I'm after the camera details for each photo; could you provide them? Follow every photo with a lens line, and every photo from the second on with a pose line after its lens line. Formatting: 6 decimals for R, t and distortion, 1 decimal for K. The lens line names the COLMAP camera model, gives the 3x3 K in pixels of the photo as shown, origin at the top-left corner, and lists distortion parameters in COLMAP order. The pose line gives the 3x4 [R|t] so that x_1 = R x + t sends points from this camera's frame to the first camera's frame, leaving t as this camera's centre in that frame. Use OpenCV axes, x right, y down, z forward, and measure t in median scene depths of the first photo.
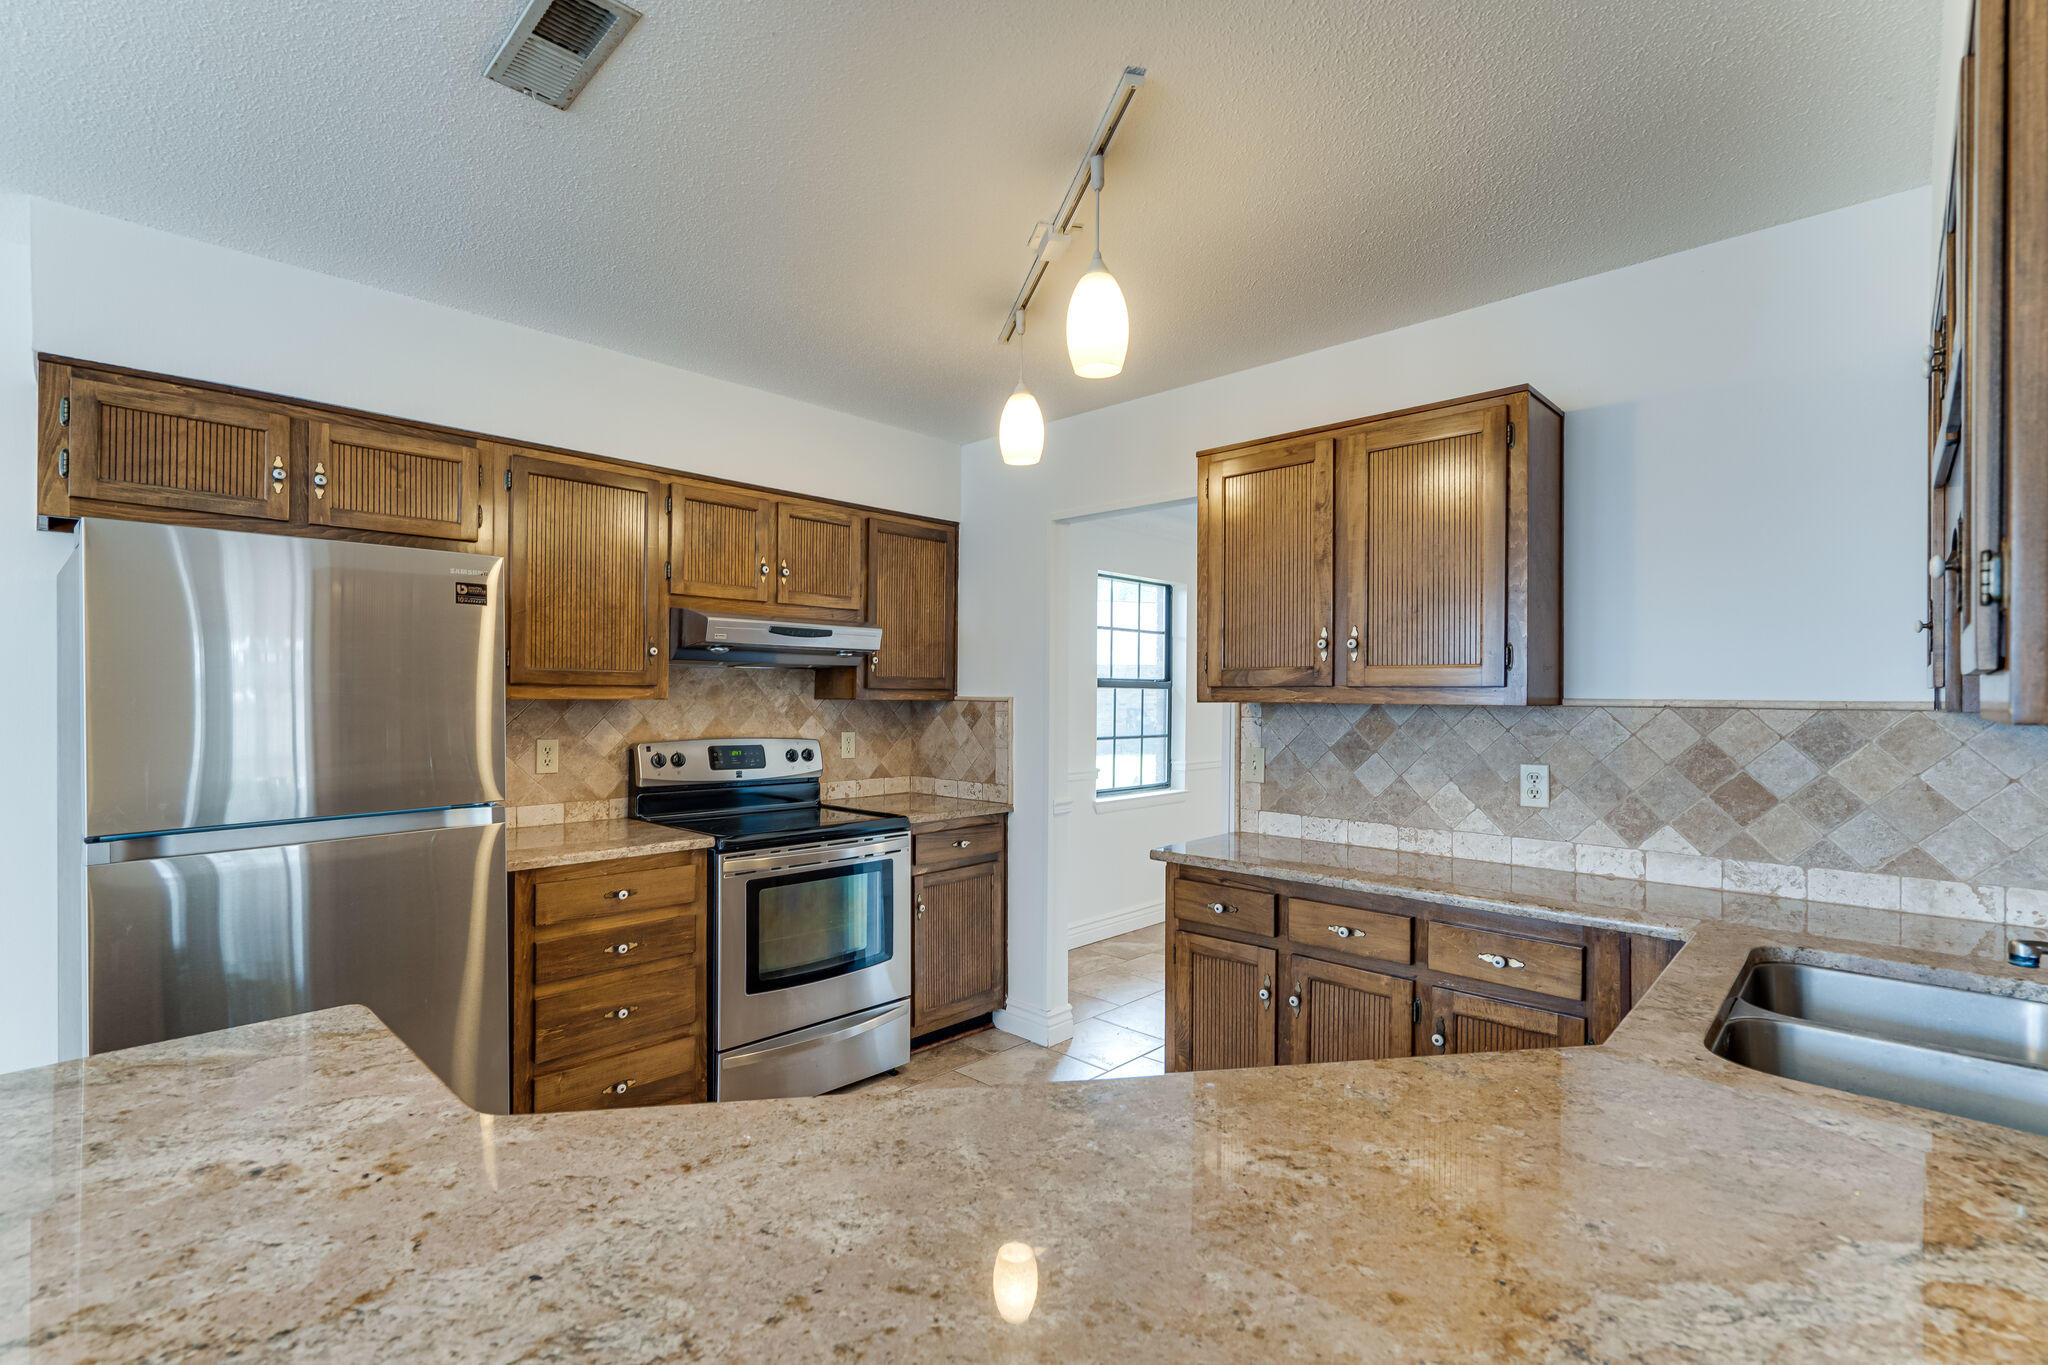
lens RADIAL K [[925.3, 0, 1020.4], [0, 925.3, 697.4], [0, 0, 1]] dist [-0.002441, -0.000130]
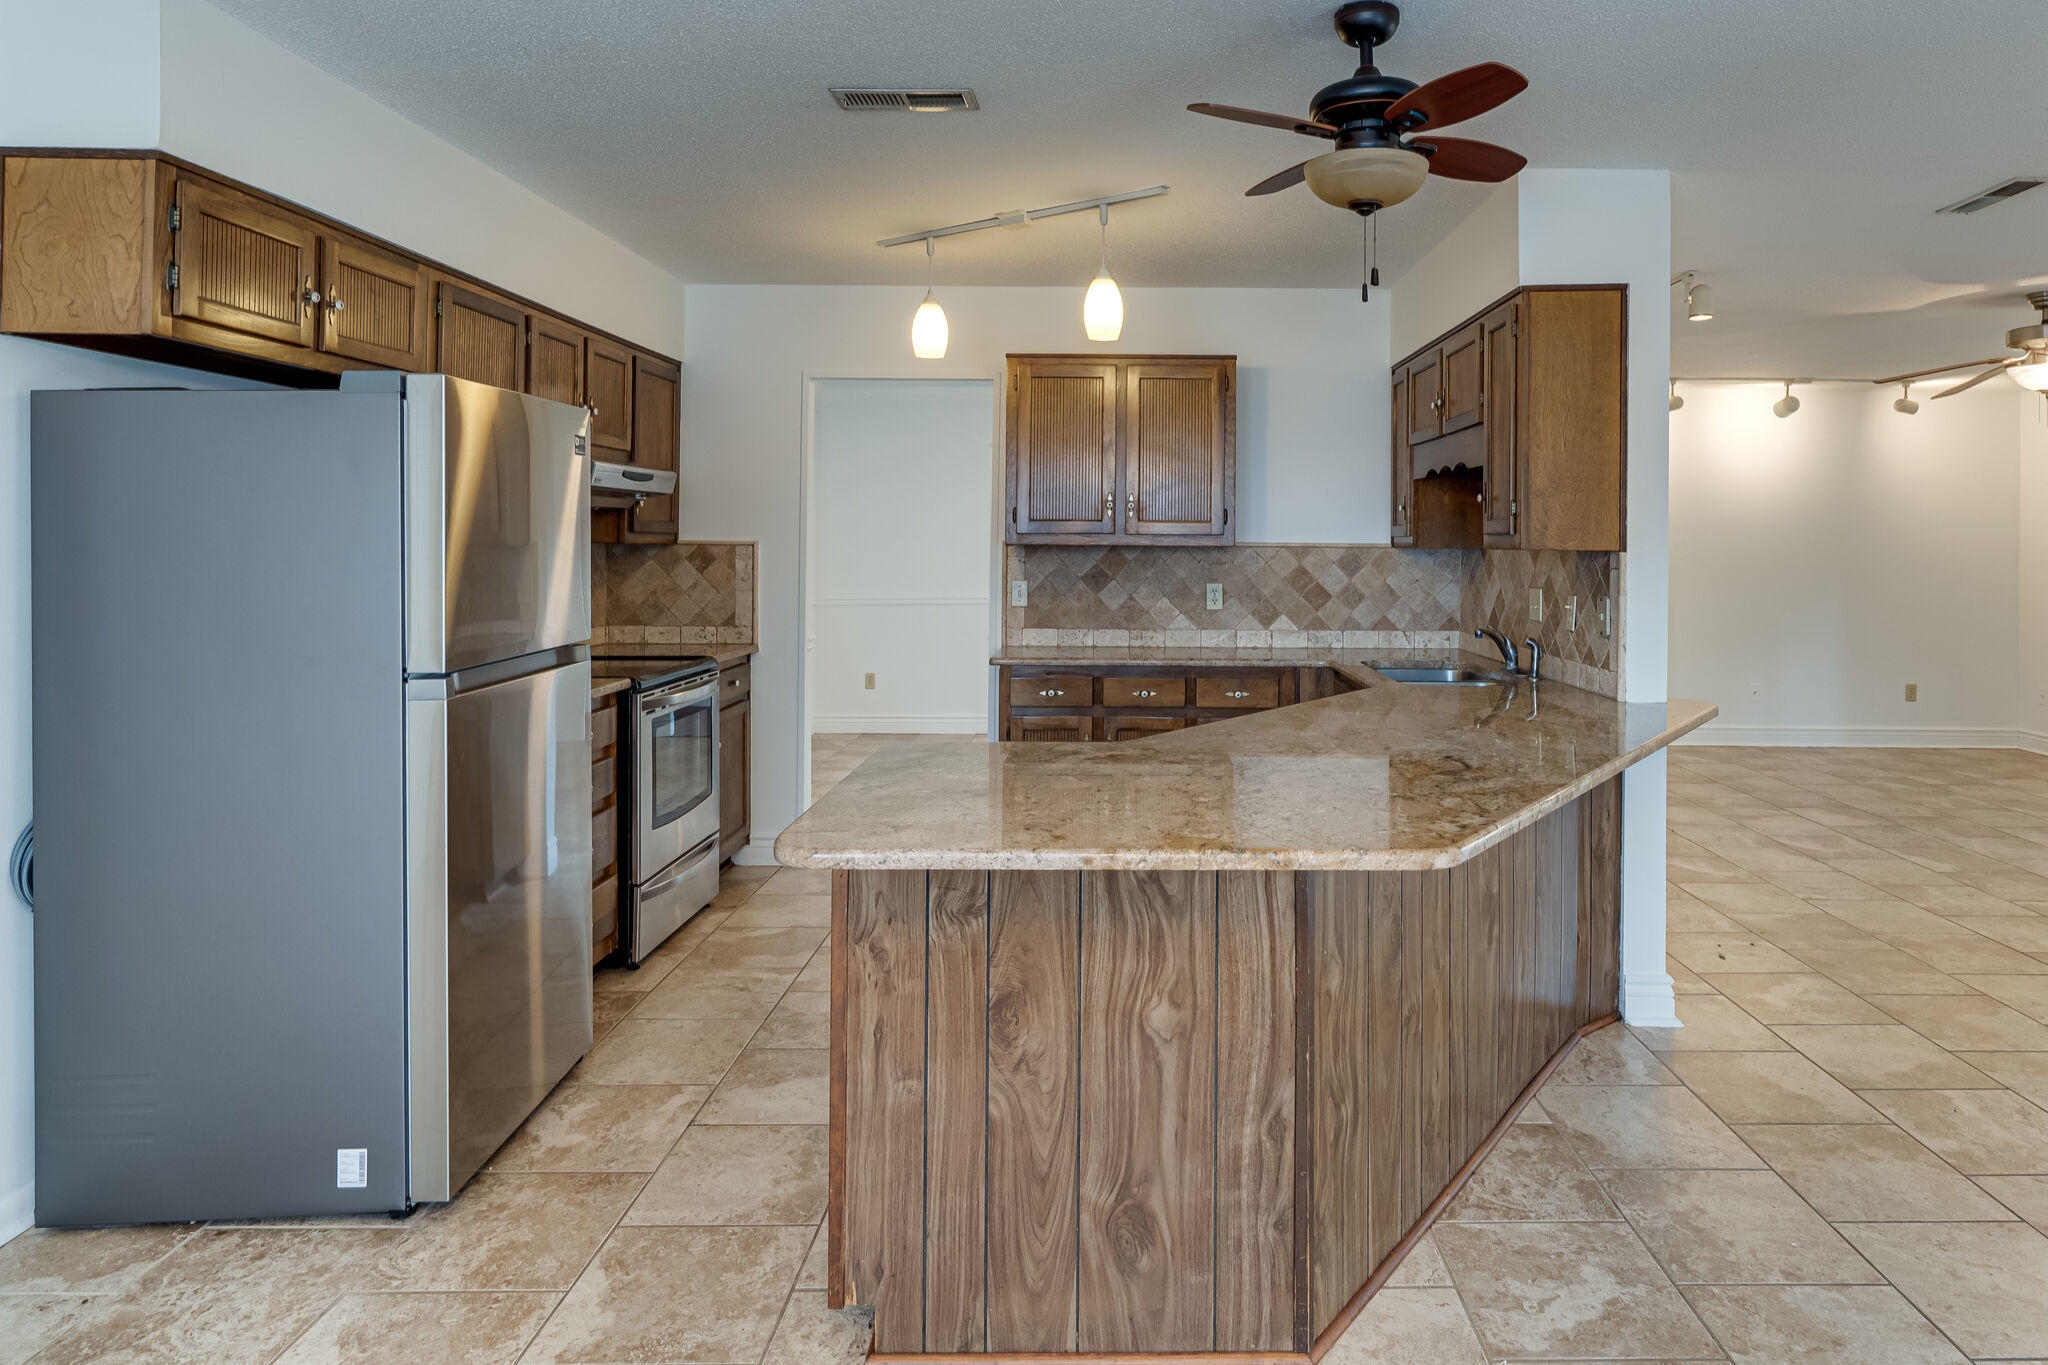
lens RADIAL K [[1186.9, 0, 1141.6], [0, 1186.9, 538.4], [0, 0, 1]] dist [-0.000522, 0.000688]
pose [[0.716553, 0.001874, 0.697530, -0.850802], [-0.000652, 0.999998, -0.002017, -0.000937], [-0.697532, 0.000991, 0.716552, -0.341700]]
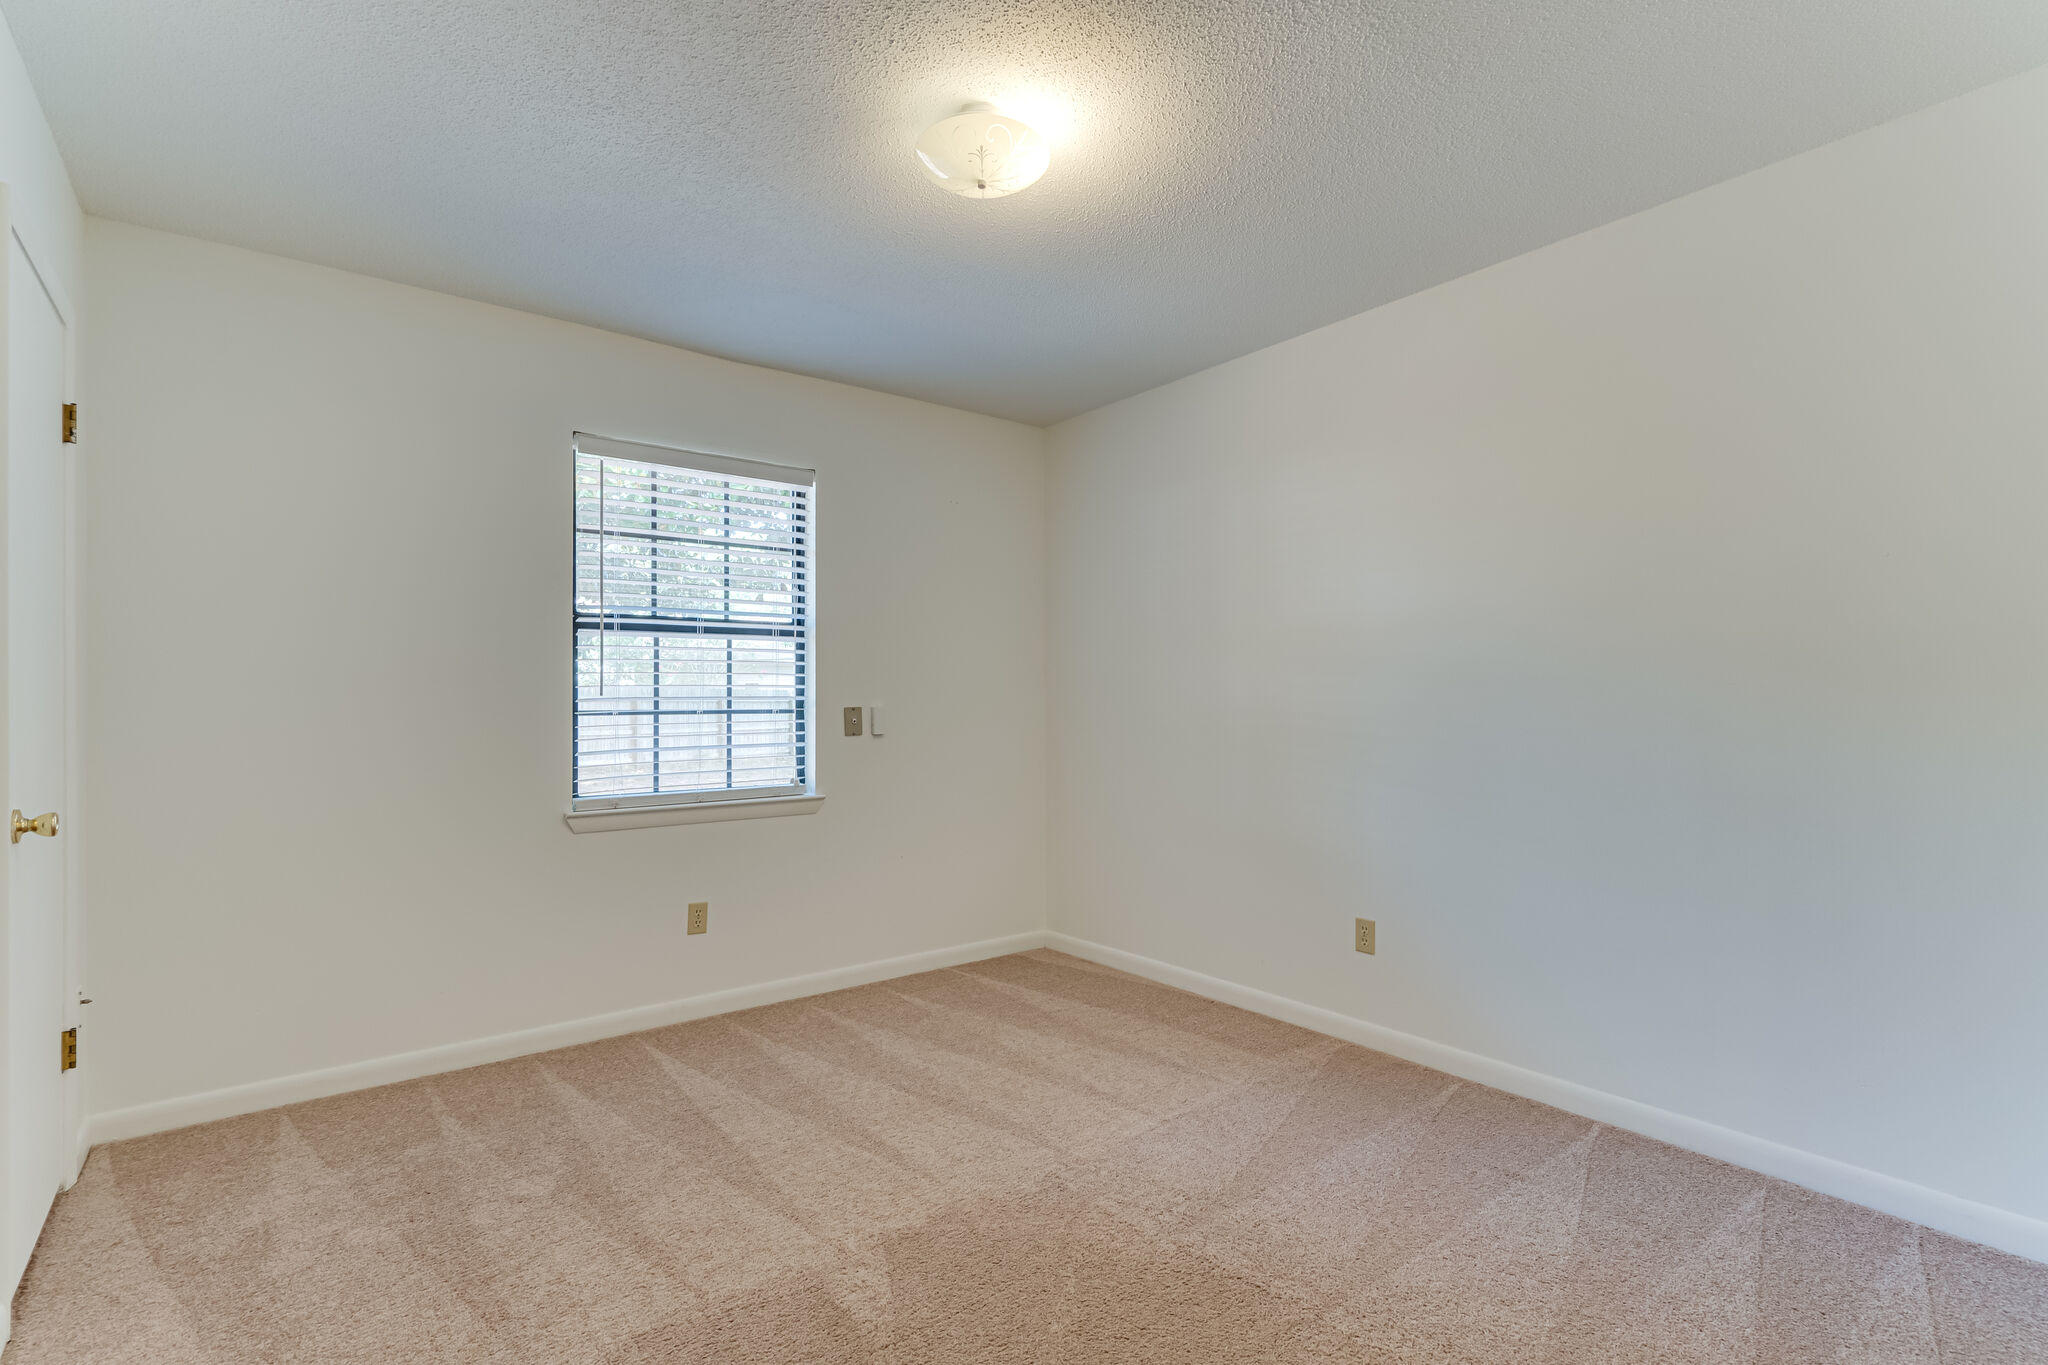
lens RADIAL K [[958.7, 0, 1022.3], [0, 958.7, 695.8], [0, 0, 1]] dist [-0.002145, 0.000147]
pose [[0.989846, -0.003310, -0.142104, 0.847634], [0.002562, 0.999982, -0.005451, 0.073002], [0.142120, 0.005032, 0.989837, 0.740314]]
